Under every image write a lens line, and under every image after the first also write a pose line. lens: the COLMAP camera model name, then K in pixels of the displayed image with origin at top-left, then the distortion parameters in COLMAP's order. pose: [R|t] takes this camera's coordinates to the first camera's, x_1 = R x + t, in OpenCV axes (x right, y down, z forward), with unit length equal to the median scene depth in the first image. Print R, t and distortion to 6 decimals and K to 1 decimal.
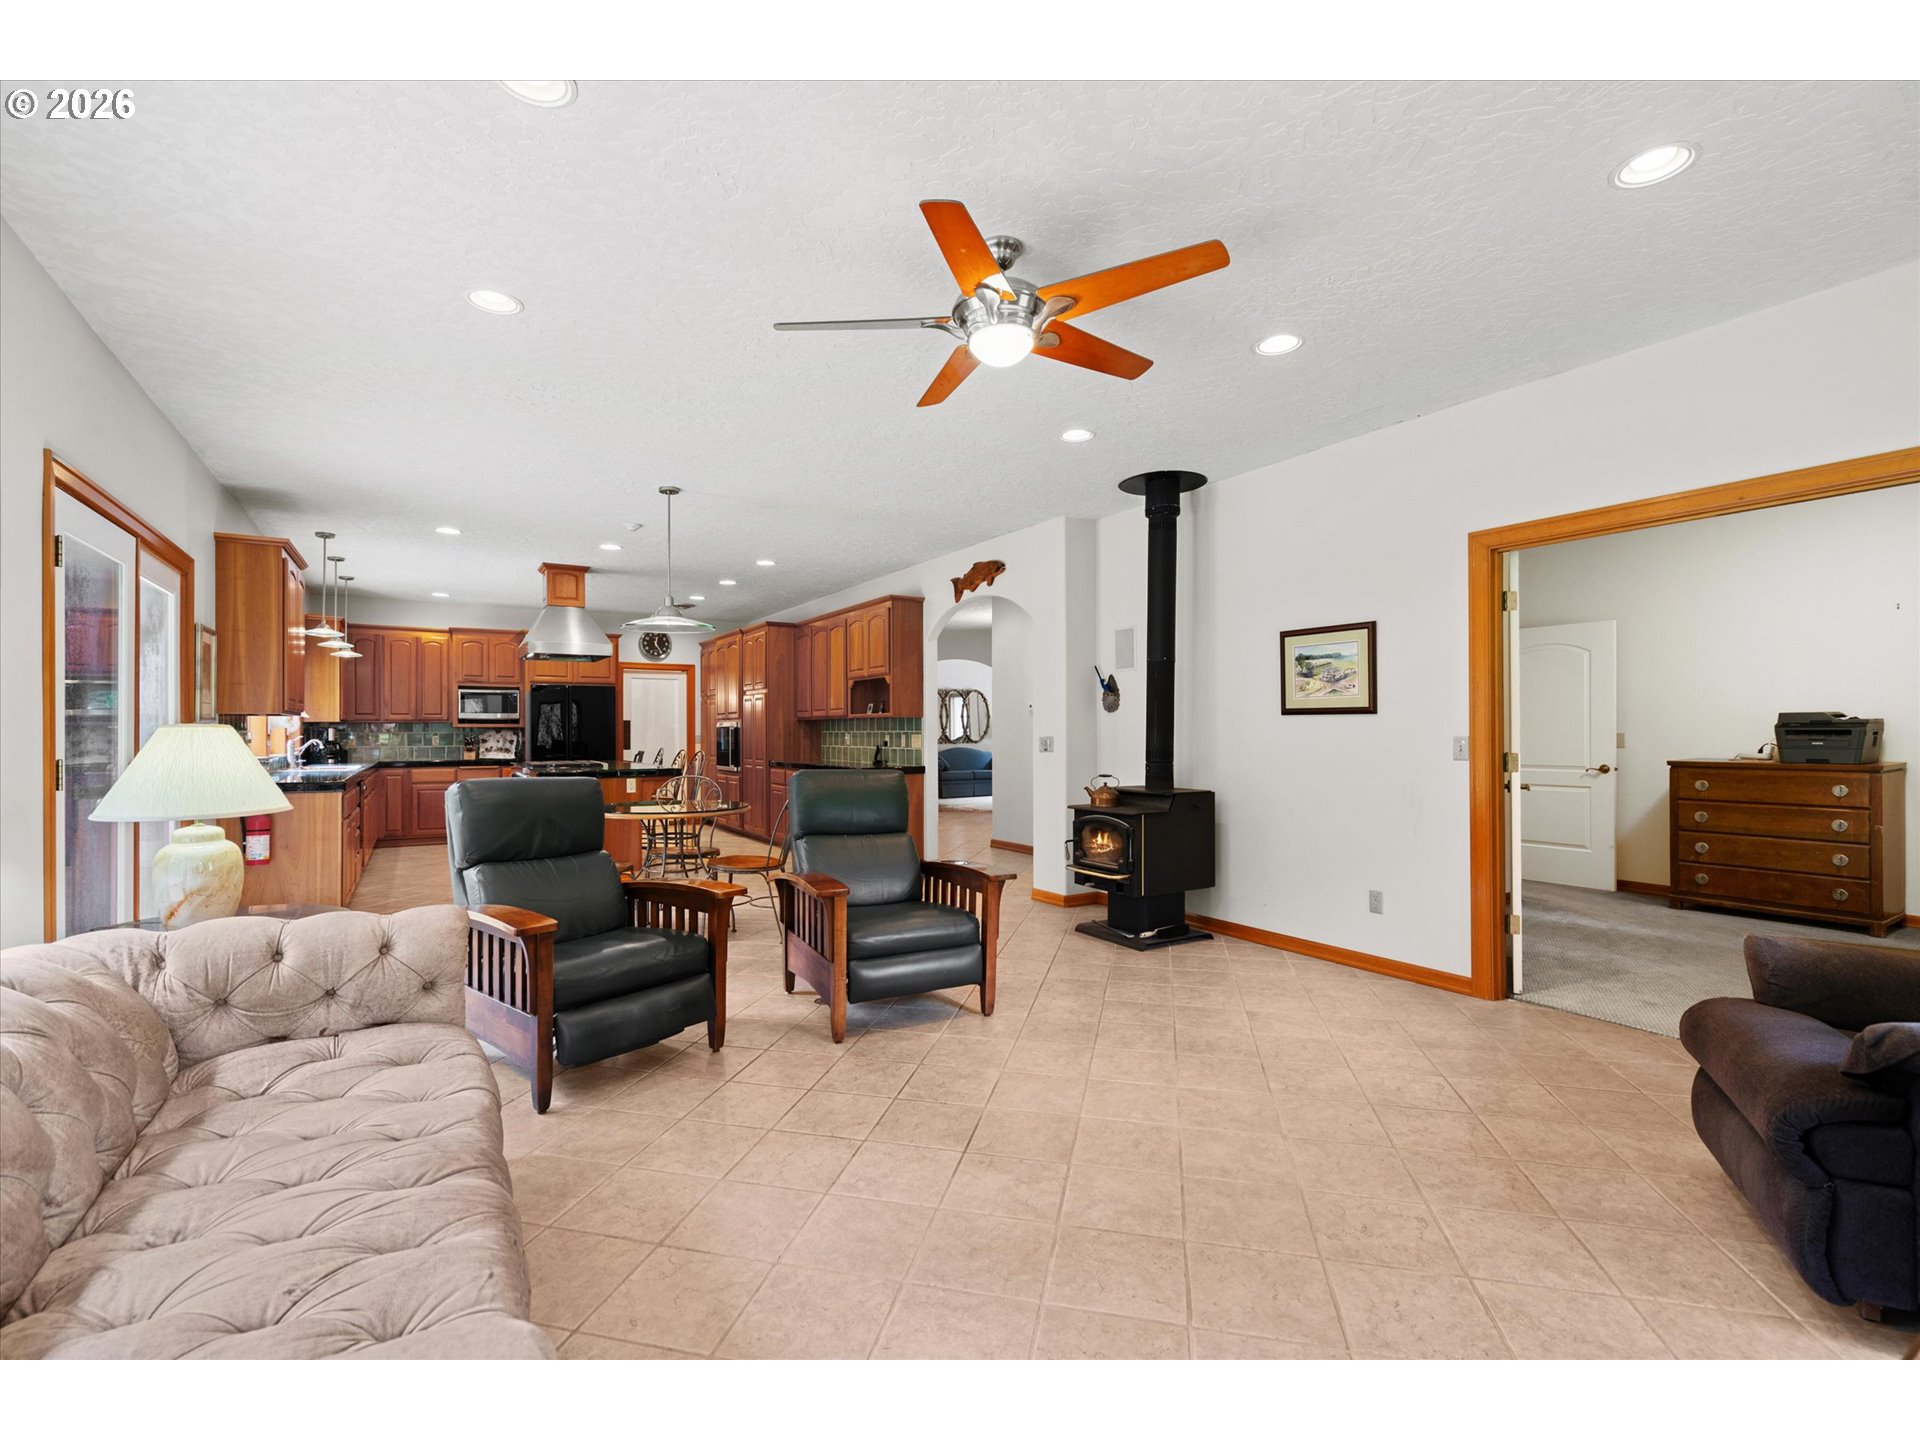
lens RADIAL K [[874.3, 0, 954.9], [0, 874.3, 728.8], [0, 0, 1]] dist [-0.002687, -0.000021]
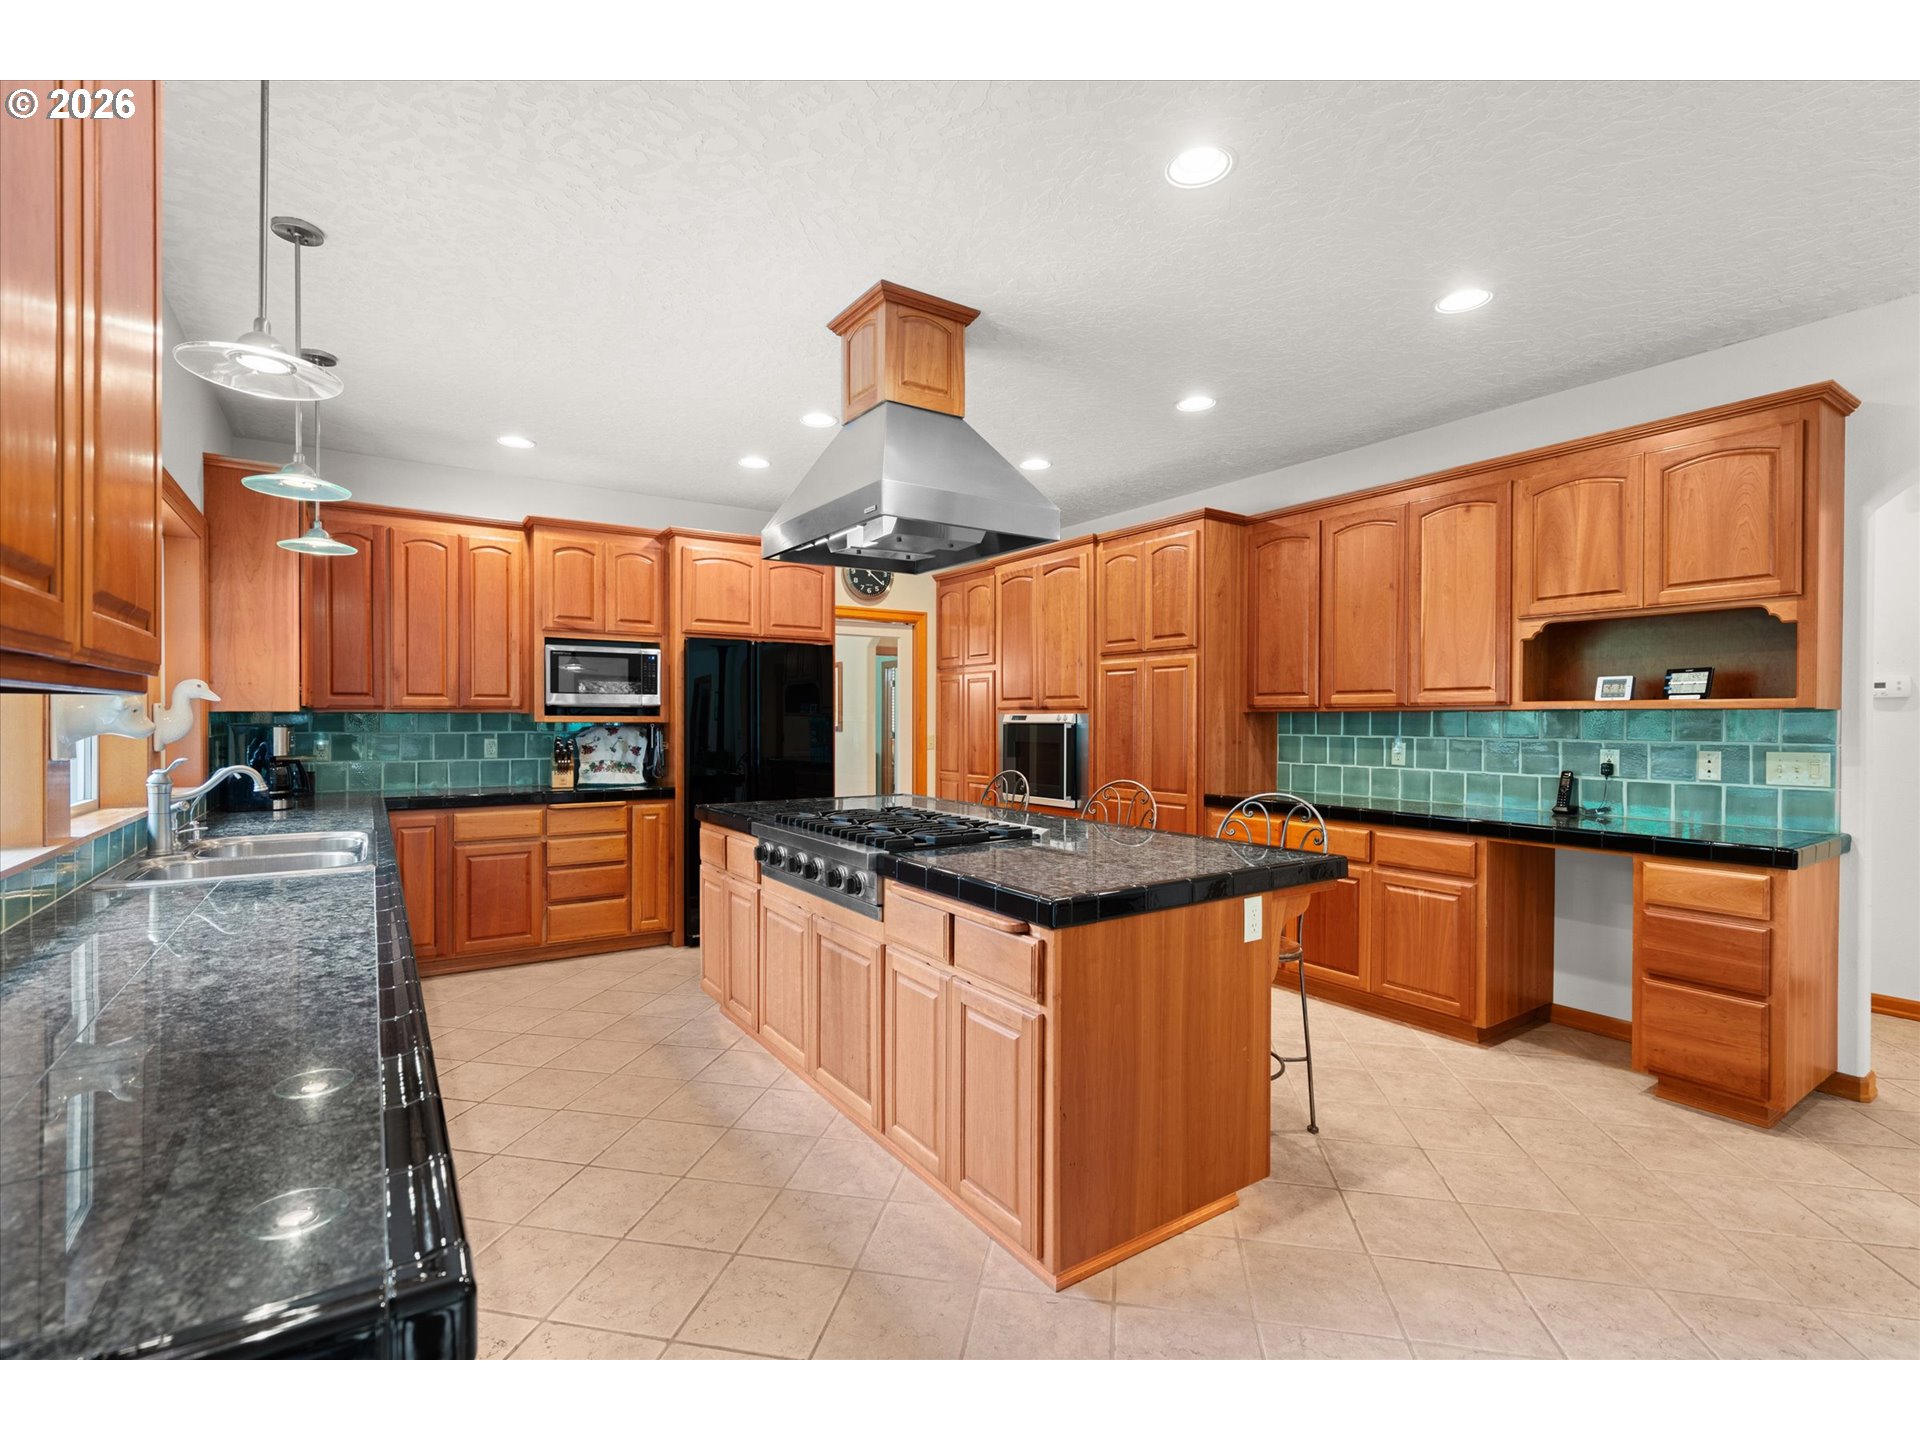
lens RADIAL K [[892.4, 0, 957.4], [0, 892.4, 725.5], [0, 0, 1]] dist [-0.003147, 0.001158]
pose [[0.998928, 0.004530, 0.046061, -0.360952], [-0.005016, 0.999933, 0.010441, -0.006528], [-0.046011, -0.010661, 0.998884, 0.491438]]
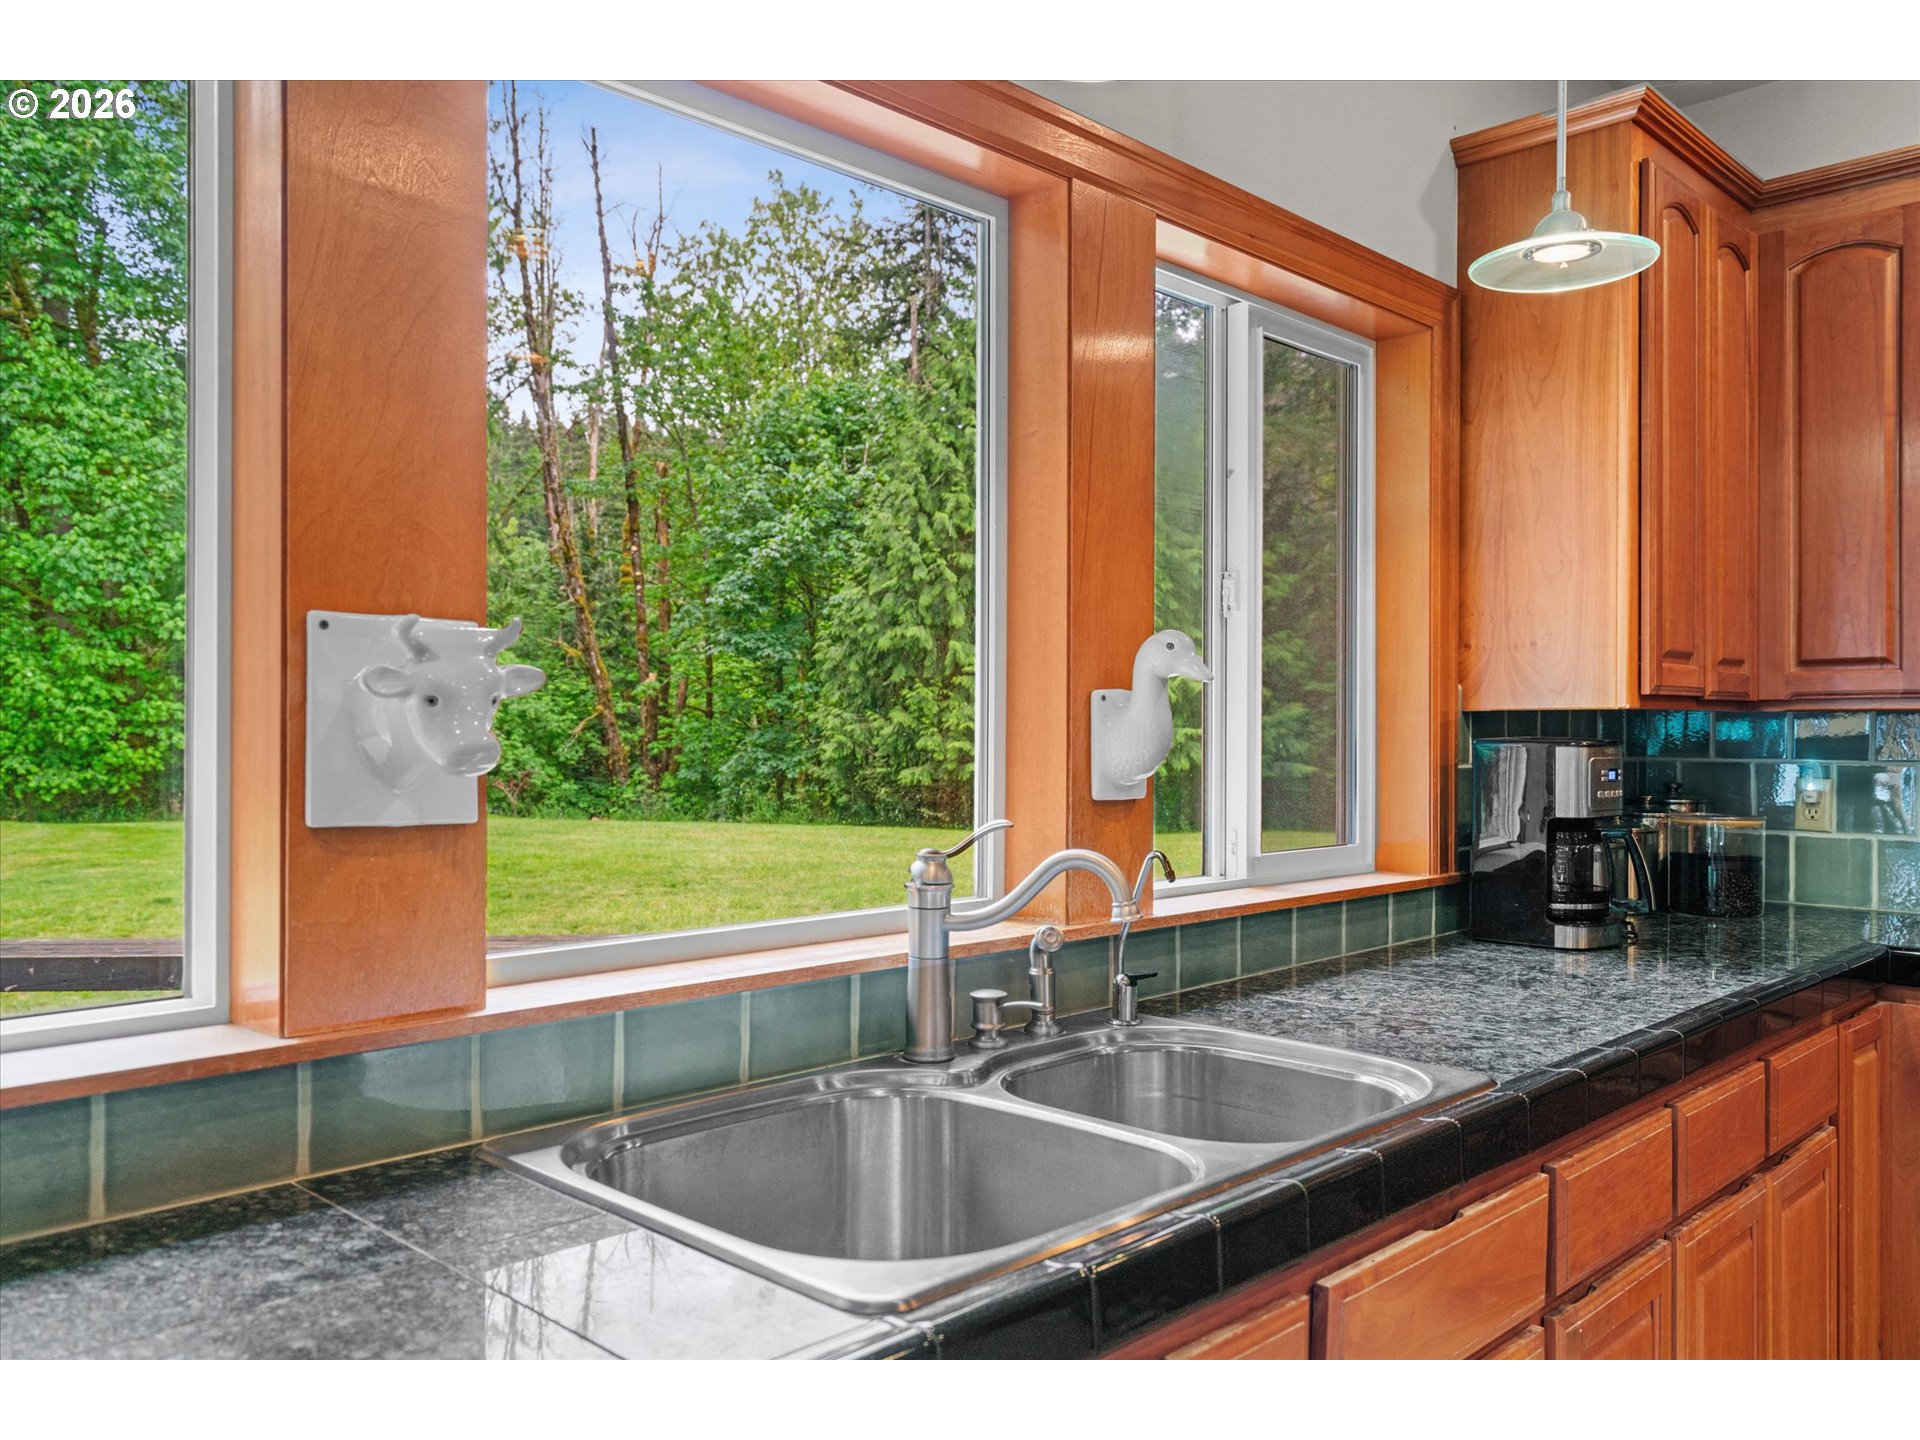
lens RADIAL K [[1497.6, 0, 935.8], [0, 1497.6, 723.6], [0, 0, 1]] dist [-0.003428, 0.000637]
pose [[0.243196, 0.000220, -0.969977, -0.408023], [0.001837, 0.999998, 0.000687, -0.004808], [0.969975, -0.001949, 0.243195, 0.718964]]
